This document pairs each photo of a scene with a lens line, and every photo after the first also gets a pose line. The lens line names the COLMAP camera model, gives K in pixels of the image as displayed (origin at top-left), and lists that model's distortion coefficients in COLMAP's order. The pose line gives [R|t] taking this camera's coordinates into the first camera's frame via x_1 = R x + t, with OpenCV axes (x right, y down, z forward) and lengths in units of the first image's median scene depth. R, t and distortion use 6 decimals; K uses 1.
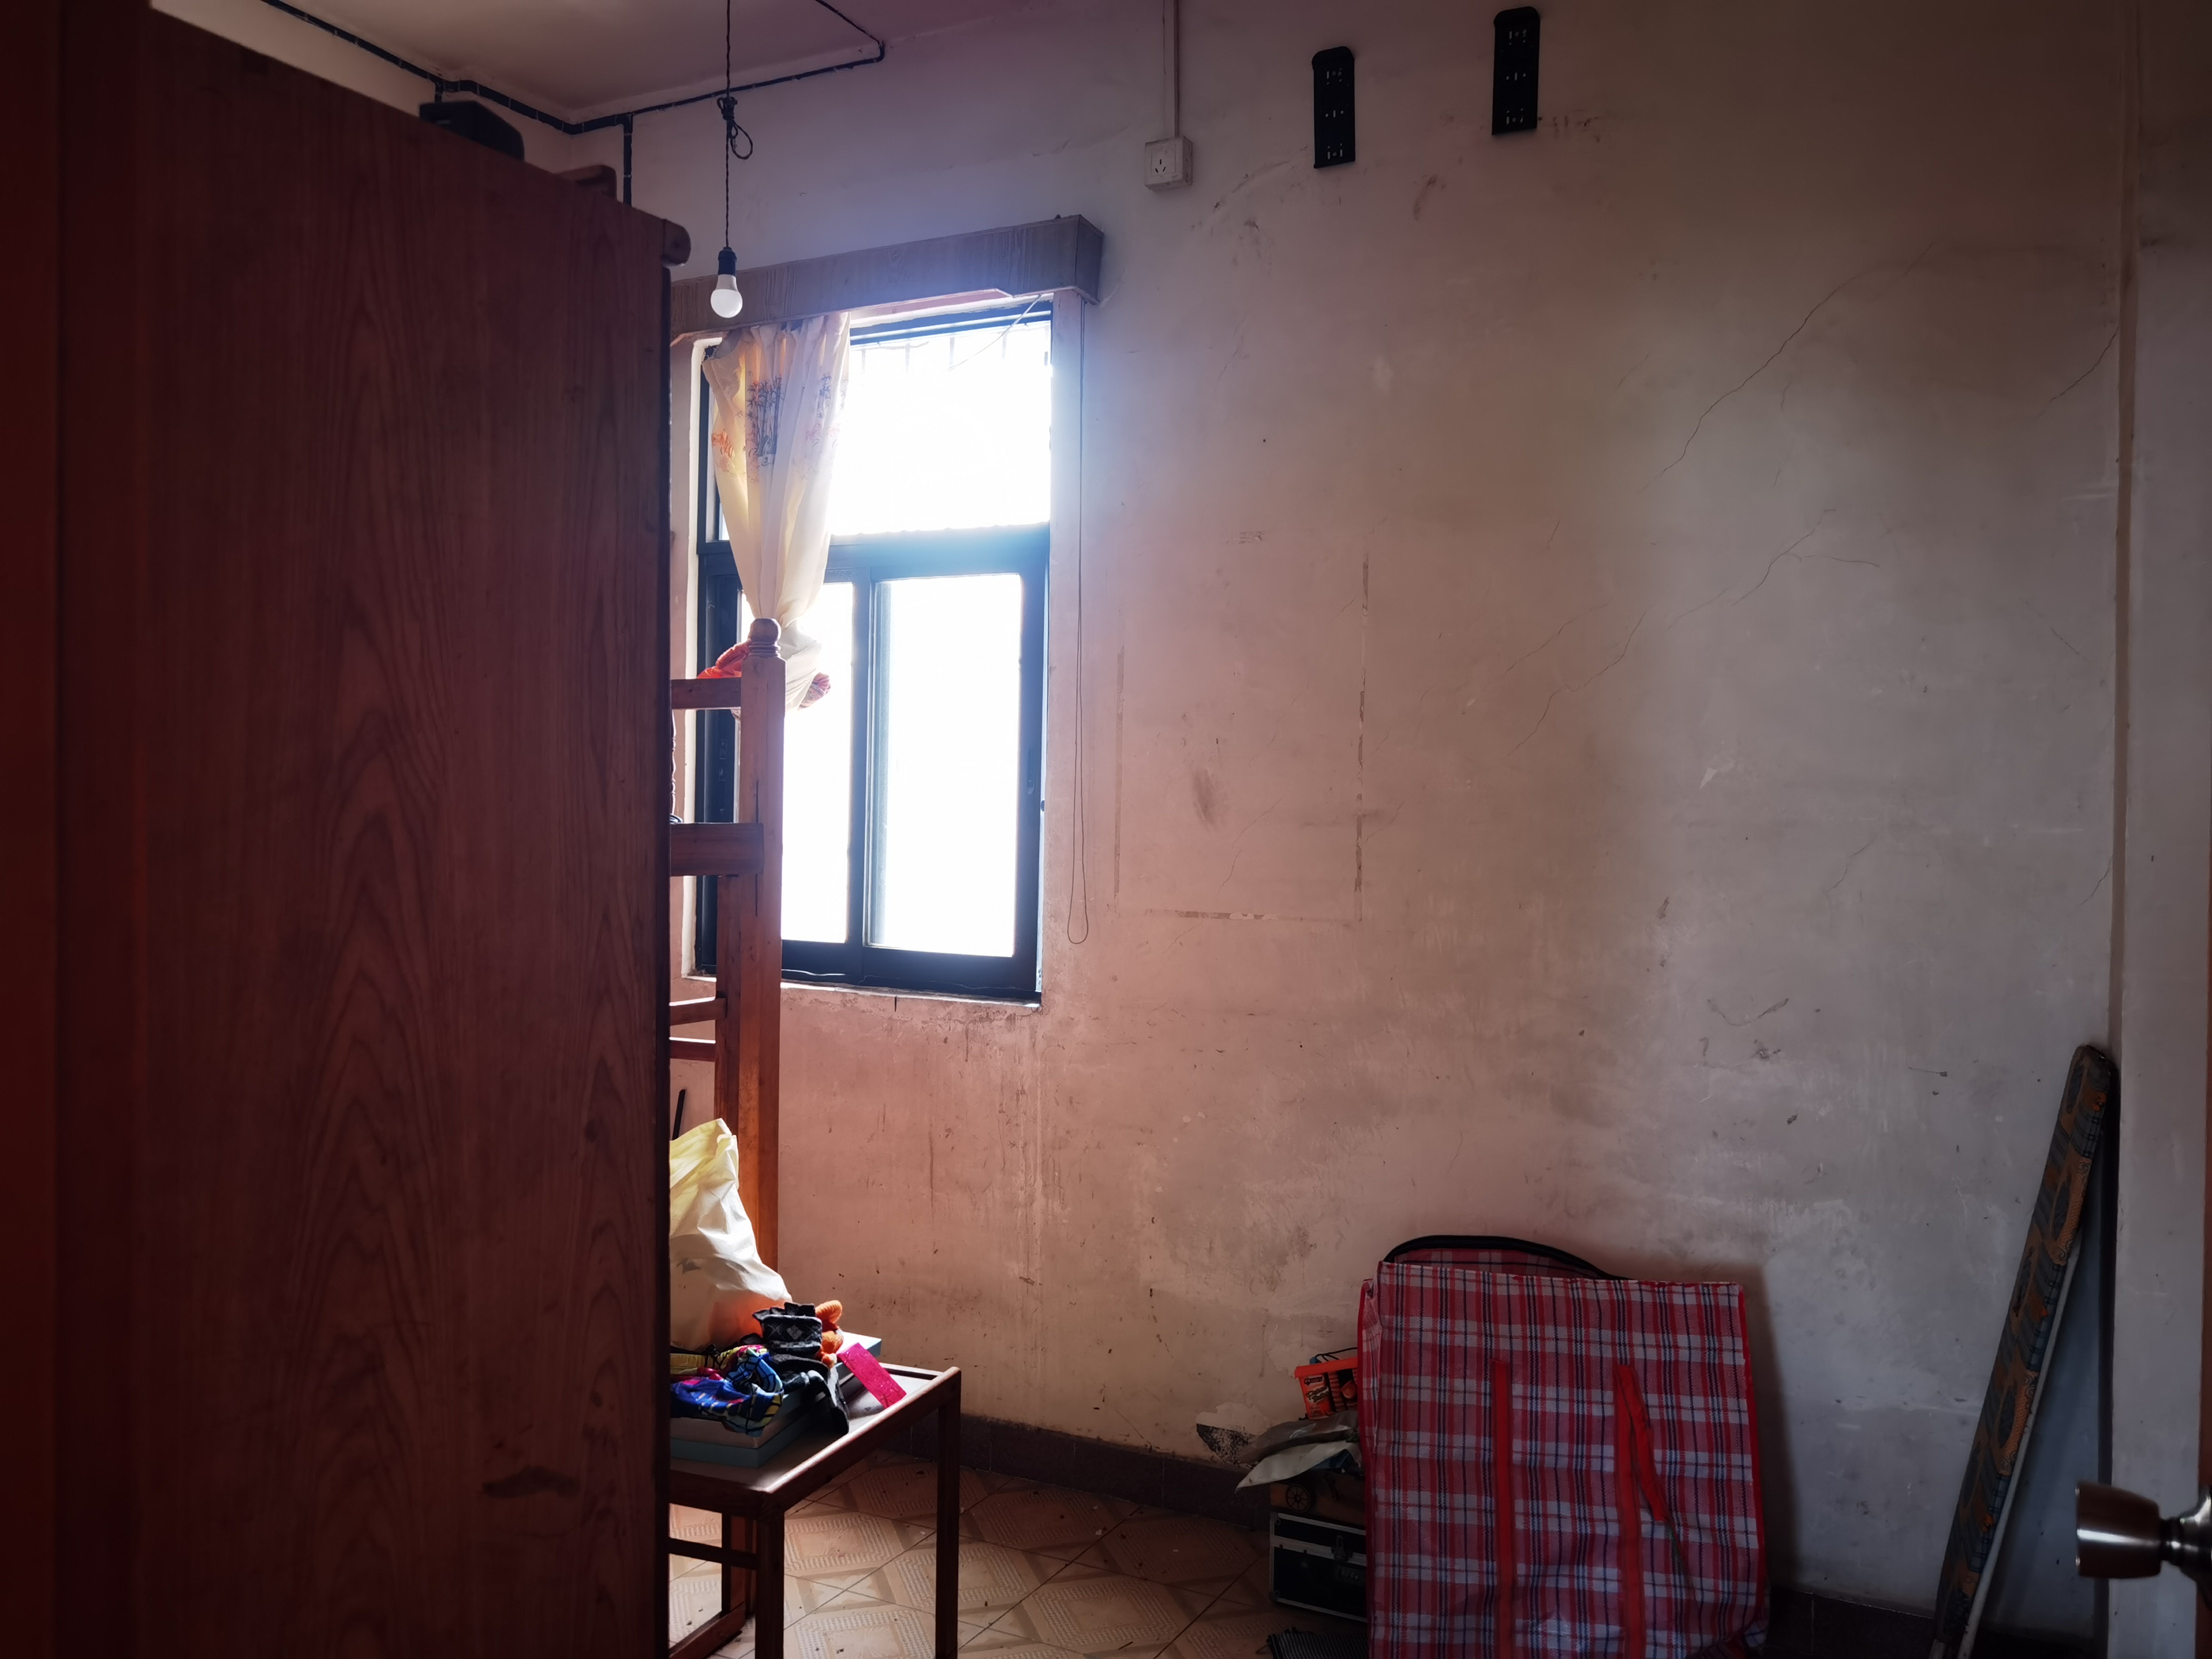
lens RADIAL K [[1747.6, 0, 1105.7], [0, 1747.6, 829.2], [0, 0, 1]] dist [0.009113, -0.001588]
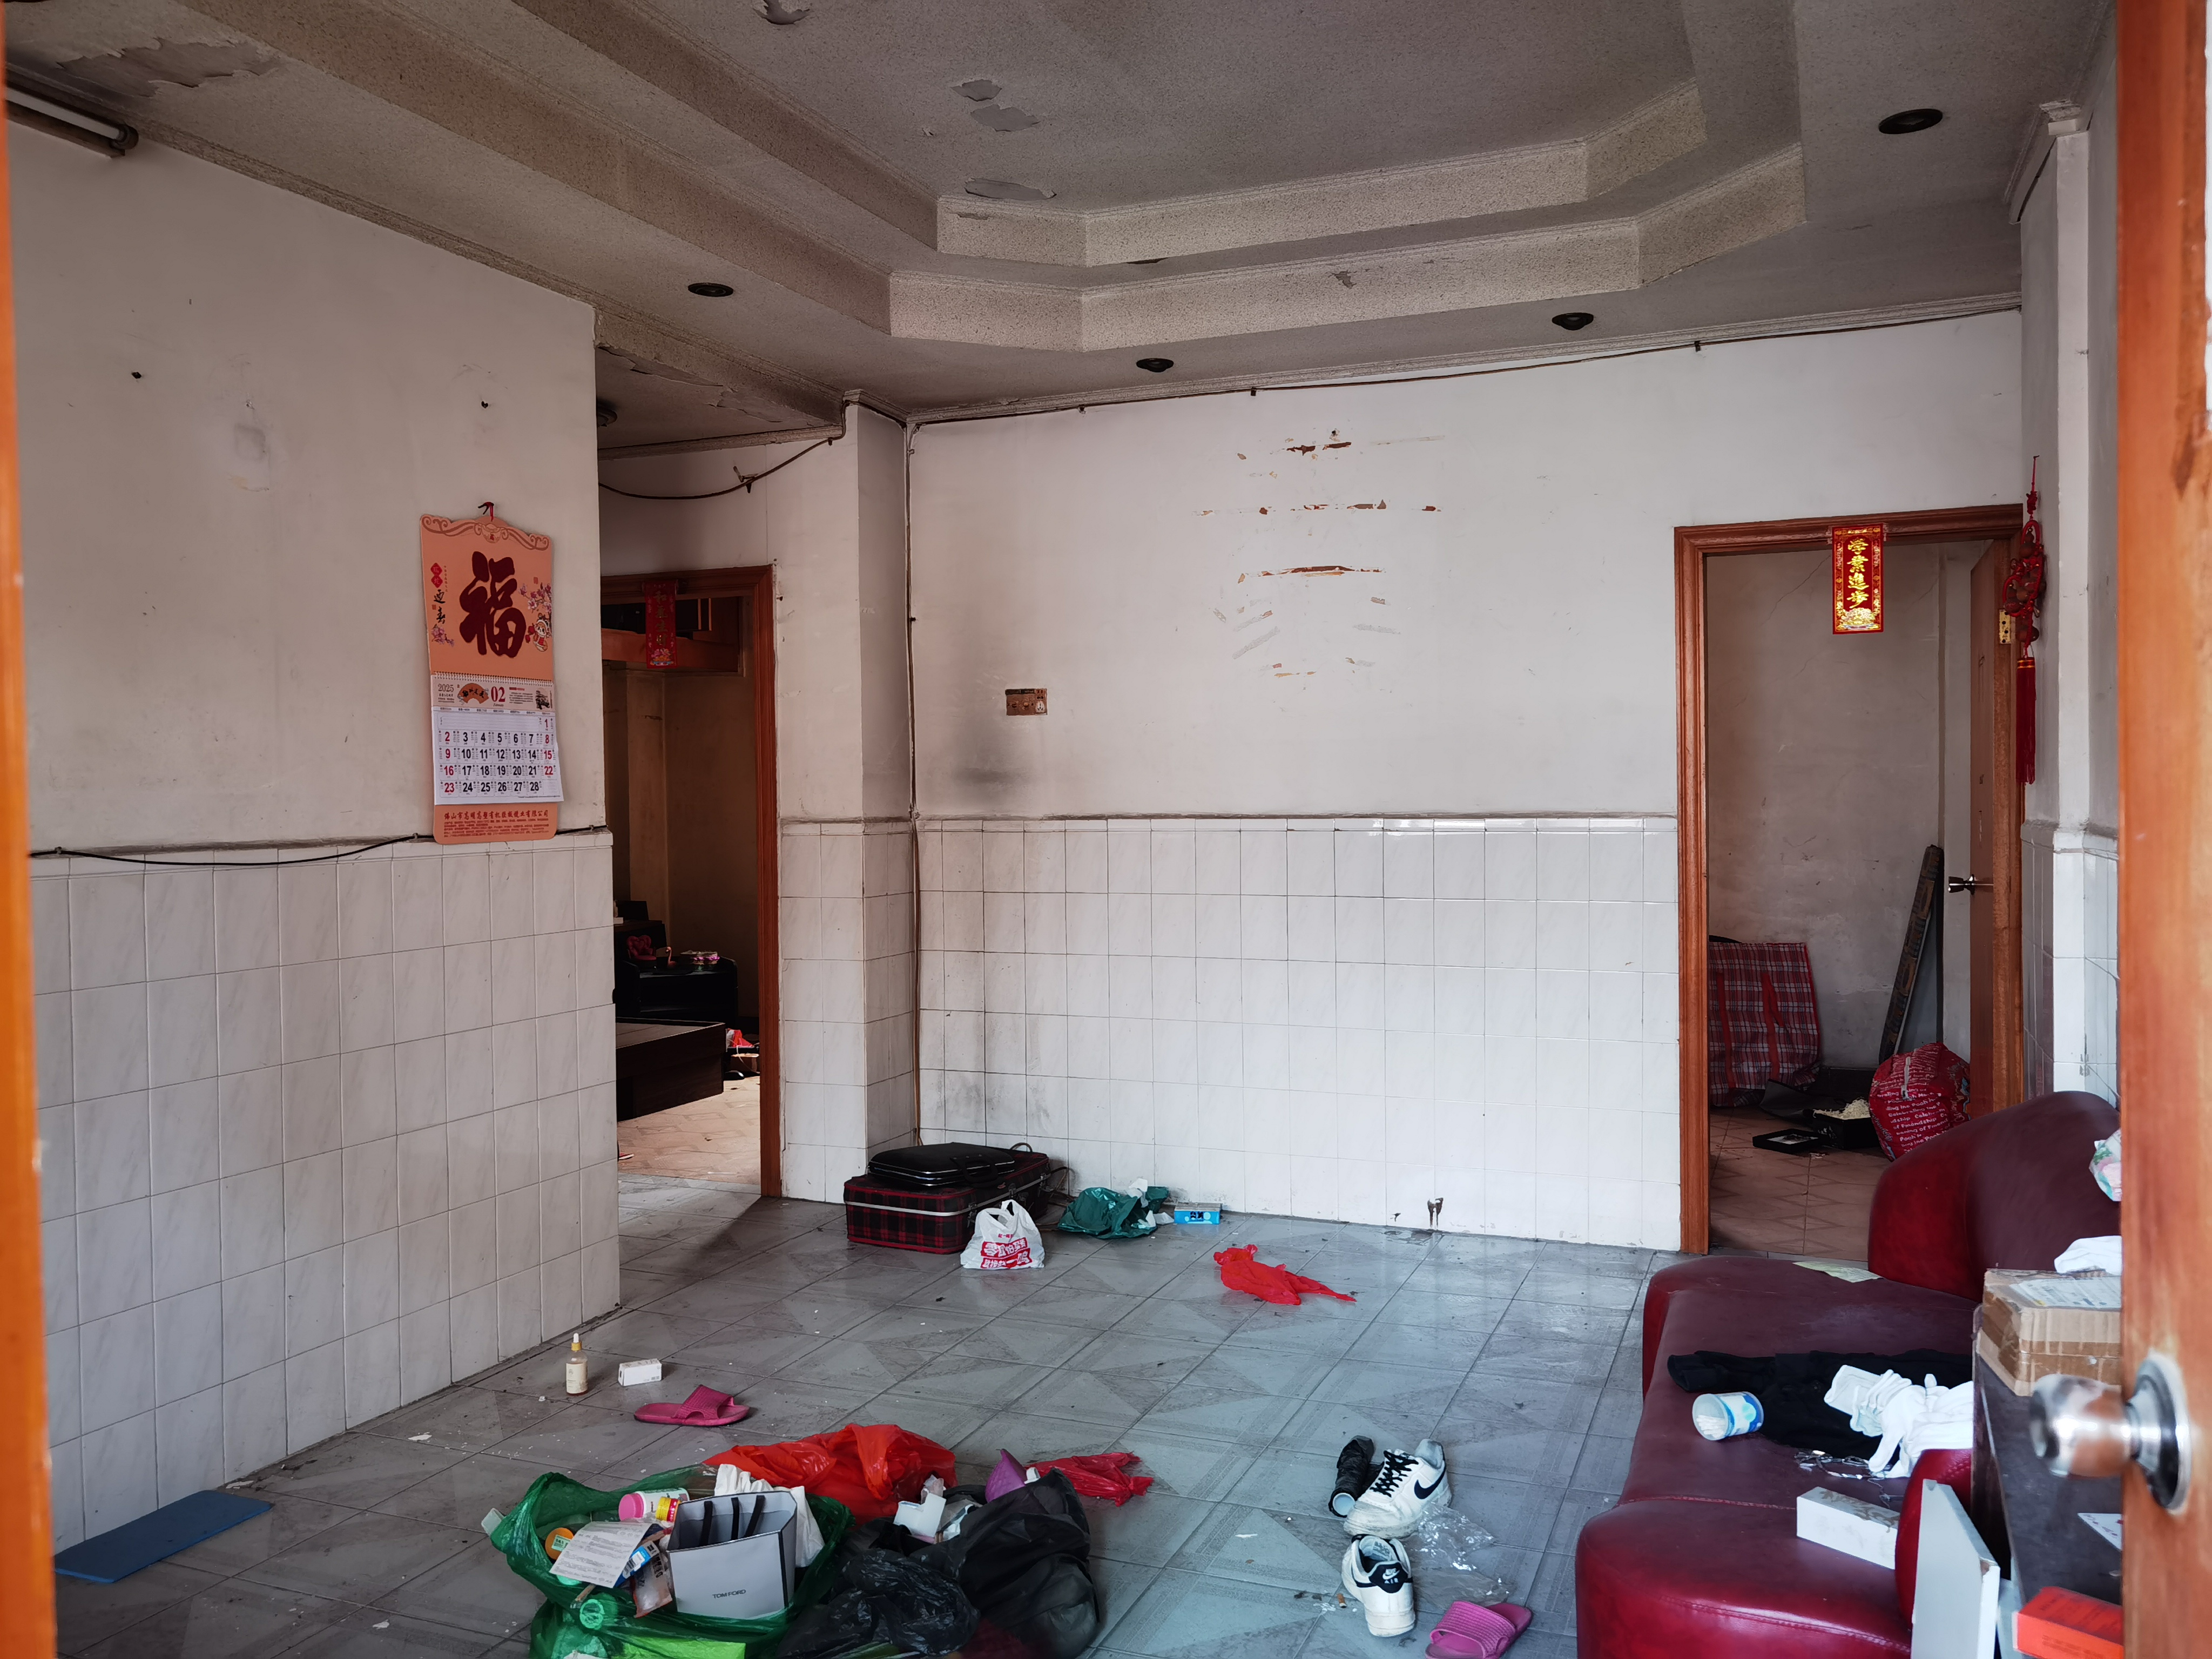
lens RADIAL K [[1747.6, 0, 1108.9], [0, 1747.6, 828.2], [0, 0, 1]] dist [0.009113, -0.001588]
pose [[0.994952, -0.023143, 0.097646, -0.938064], [0.021137, 0.999545, 0.021531, 0.010989], [-0.098100, -0.019359, 0.994988, -1.520228]]
